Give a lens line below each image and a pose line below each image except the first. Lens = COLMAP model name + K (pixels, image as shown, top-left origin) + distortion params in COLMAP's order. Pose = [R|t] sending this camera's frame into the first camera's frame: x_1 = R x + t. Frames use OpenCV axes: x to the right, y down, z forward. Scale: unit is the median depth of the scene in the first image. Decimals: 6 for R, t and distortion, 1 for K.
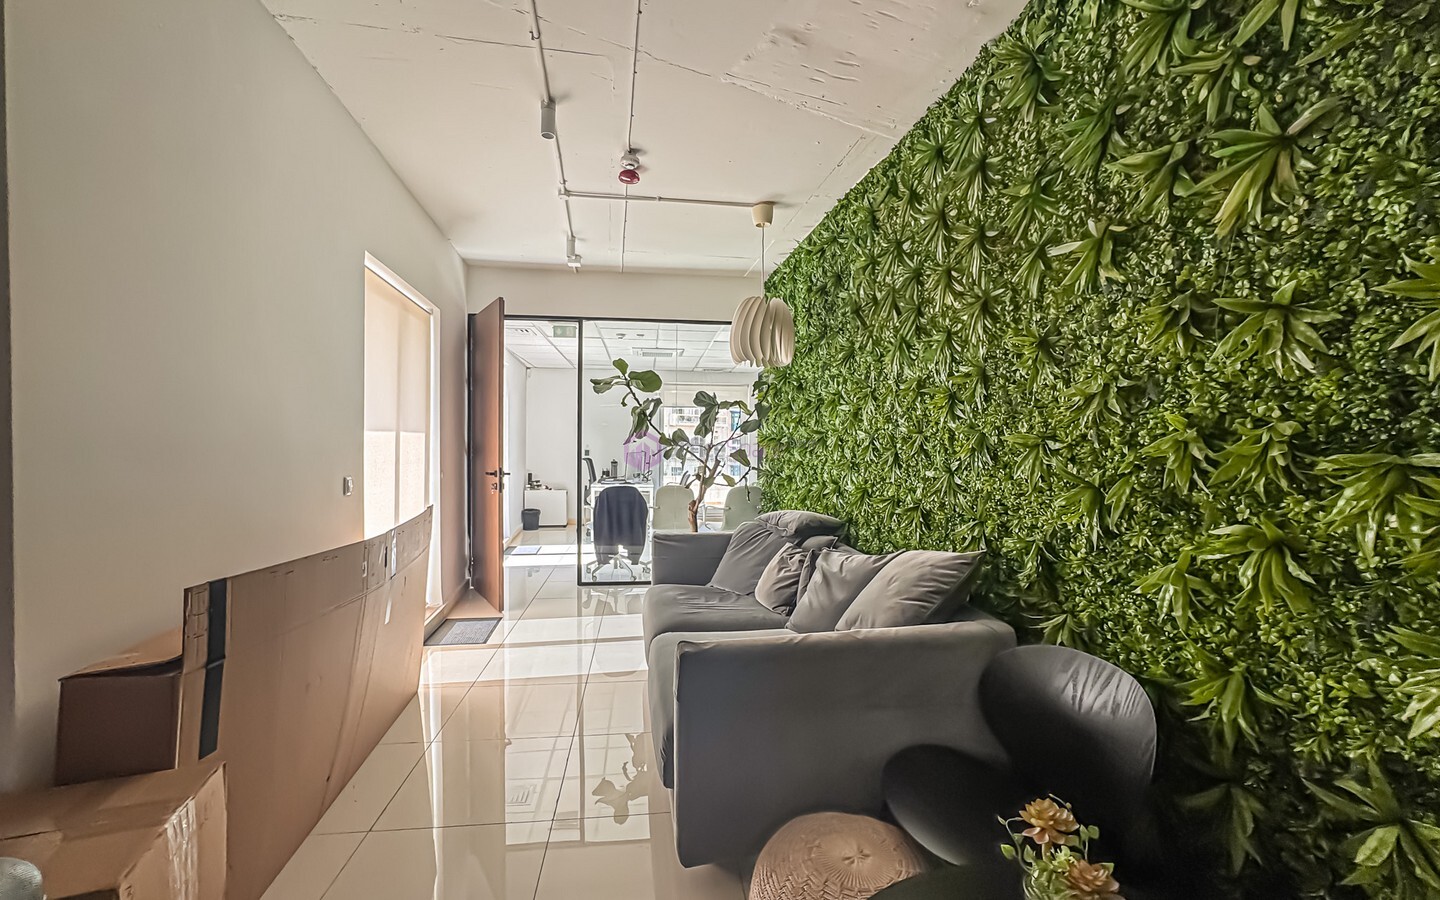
lens RADIAL K [[583.9, 0, 720.0], [0, 583.9, 450.0], [0, 0, 1]] dist [-0.046986, 0.019402]
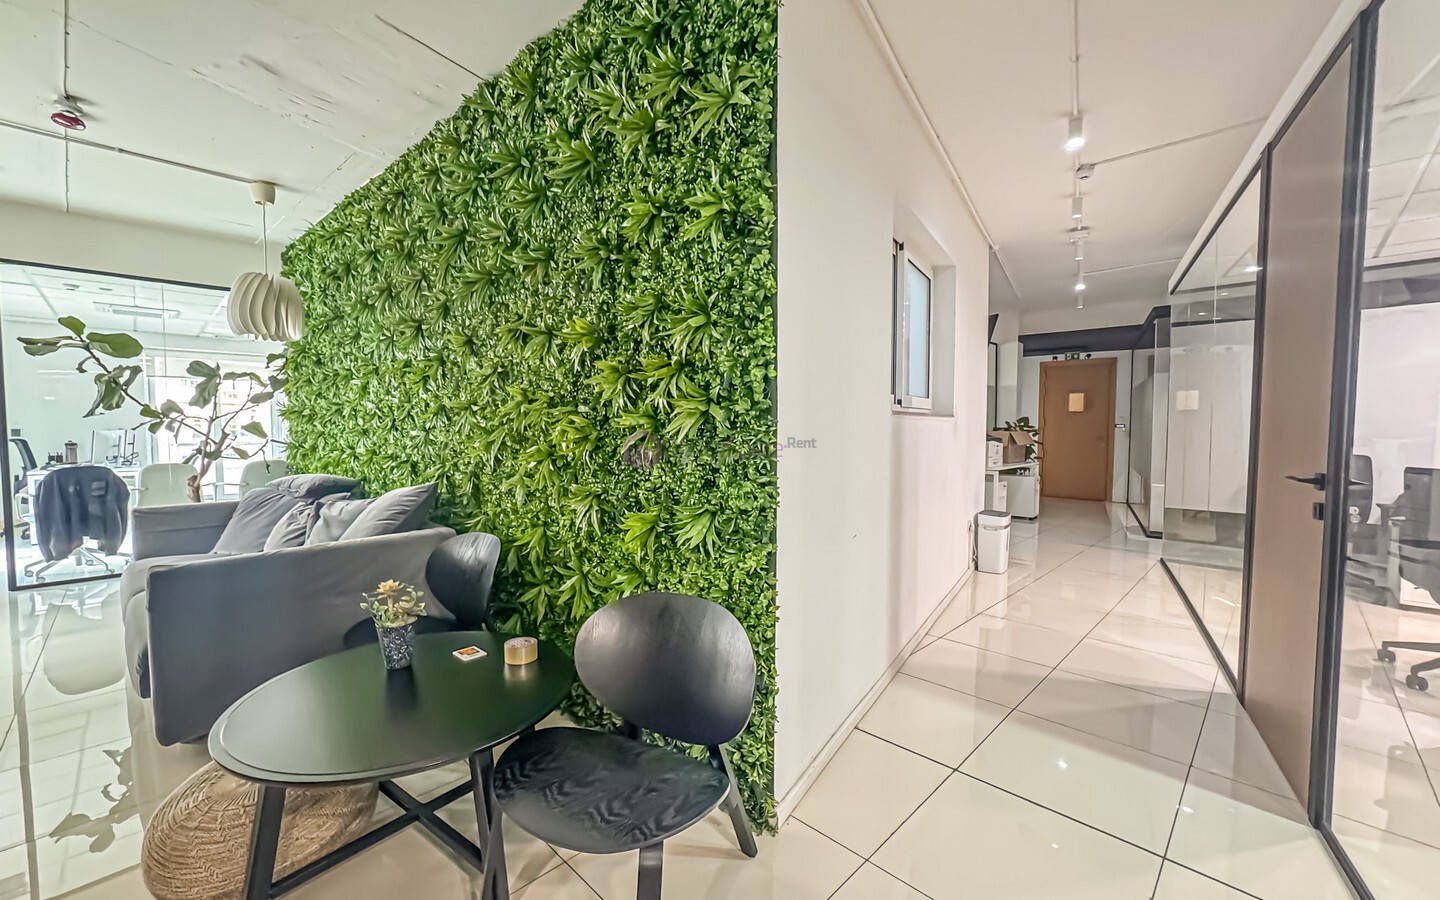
lens RADIAL K [[581.2, 0, 720.0], [0, 581.2, 450.0], [0, 0, 1]] dist [-0.035323, 0.013906]
pose [[0.784054, -0.037355, 0.619567, 0.056781], [0.015748, 0.999063, 0.040306, 0.022436], [-0.620493, -0.021846, 0.783908, -0.275302]]
